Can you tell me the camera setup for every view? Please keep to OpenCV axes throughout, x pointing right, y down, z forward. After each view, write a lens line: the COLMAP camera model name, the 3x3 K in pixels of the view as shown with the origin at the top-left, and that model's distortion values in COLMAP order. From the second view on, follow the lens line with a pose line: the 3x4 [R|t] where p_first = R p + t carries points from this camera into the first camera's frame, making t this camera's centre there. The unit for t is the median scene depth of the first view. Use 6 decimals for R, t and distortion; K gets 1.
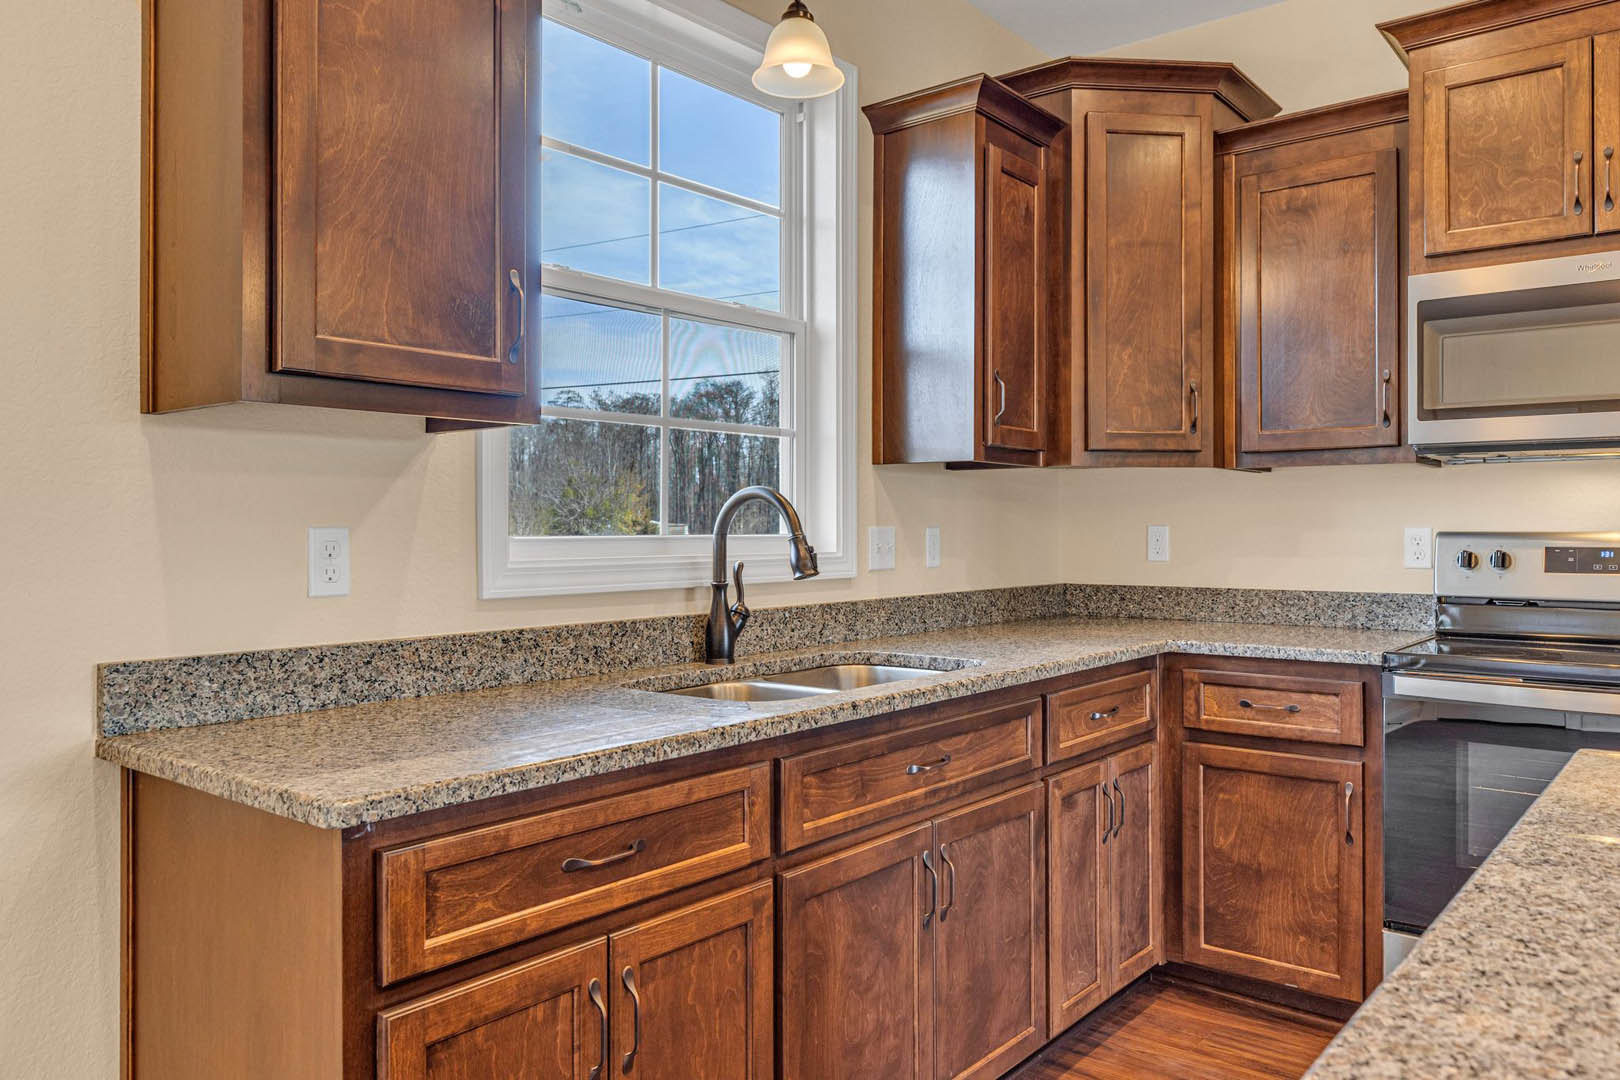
lens RADIAL K [[1196.4, 0, 812.5], [0, 1196.4, 534.2], [0, 0, 1]] dist [0.004749, 0.001463]
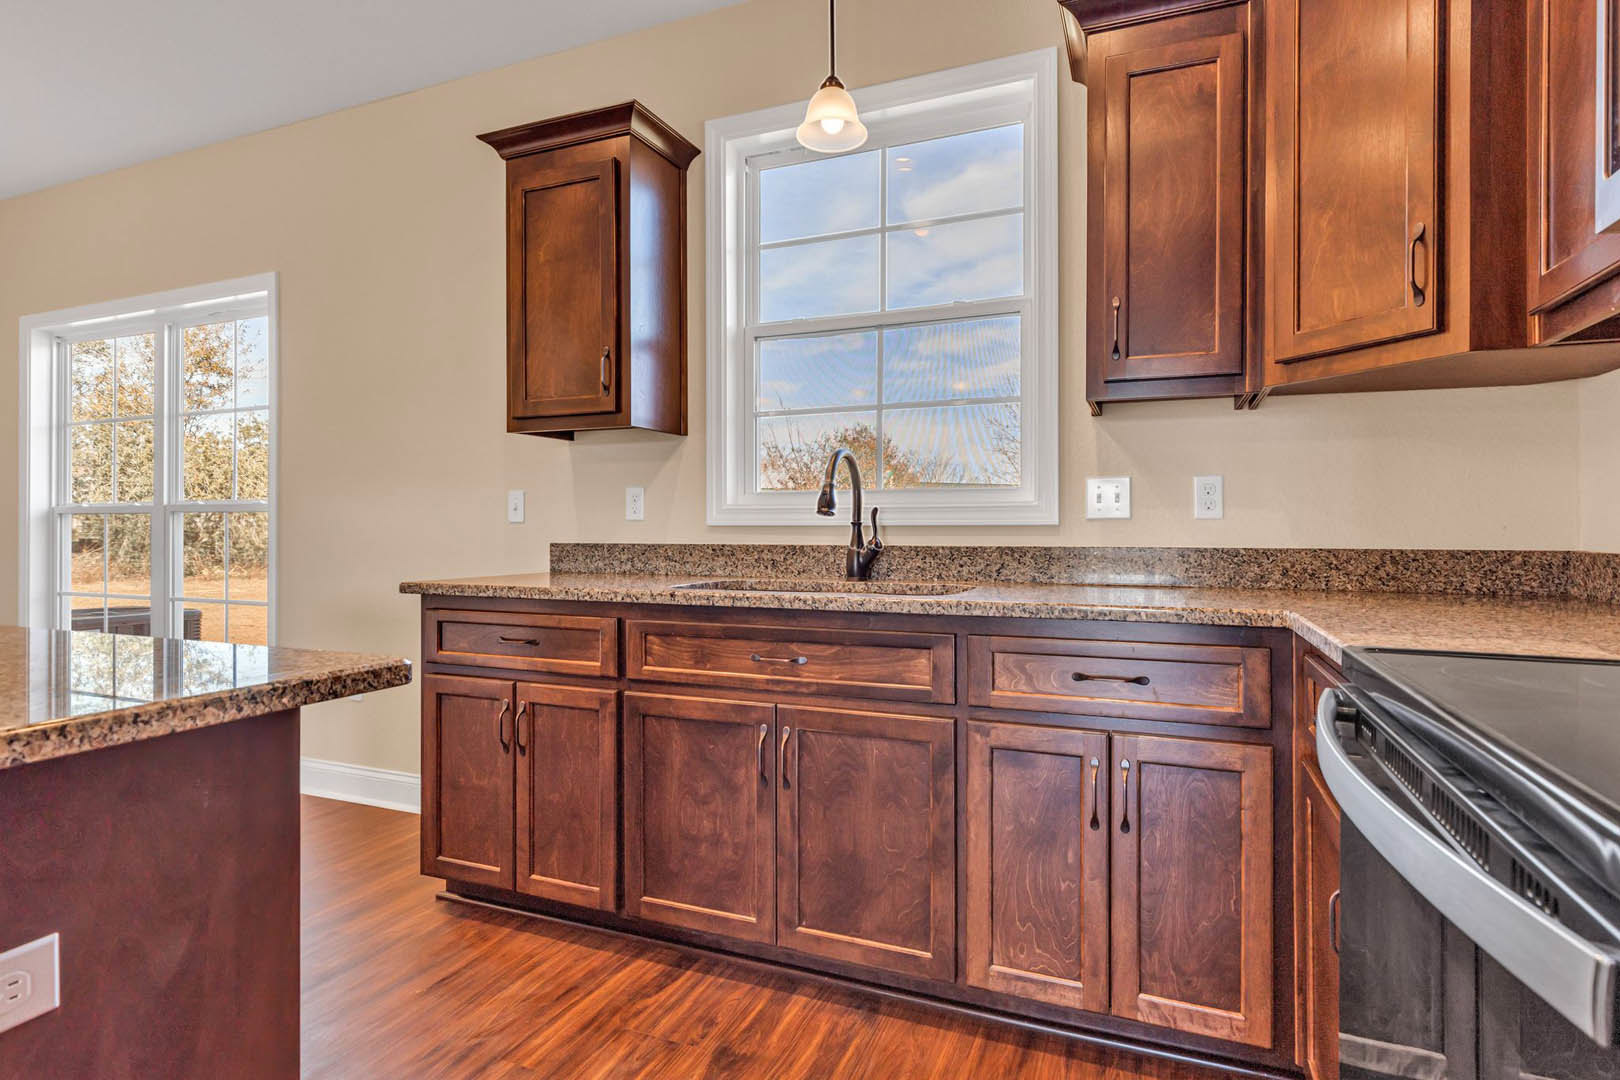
lens RADIAL K [[835.0, 0, 807.9], [0, 835.0, 537.1], [0, 0, 1]] dist [0.001508, 0.000282]
pose [[0.274267, 0.013007, -0.961566, 0.958415], [-0.009180, 0.999898, 0.010907, 0.056362], [0.961610, 0.005836, 0.274359, 0.803998]]
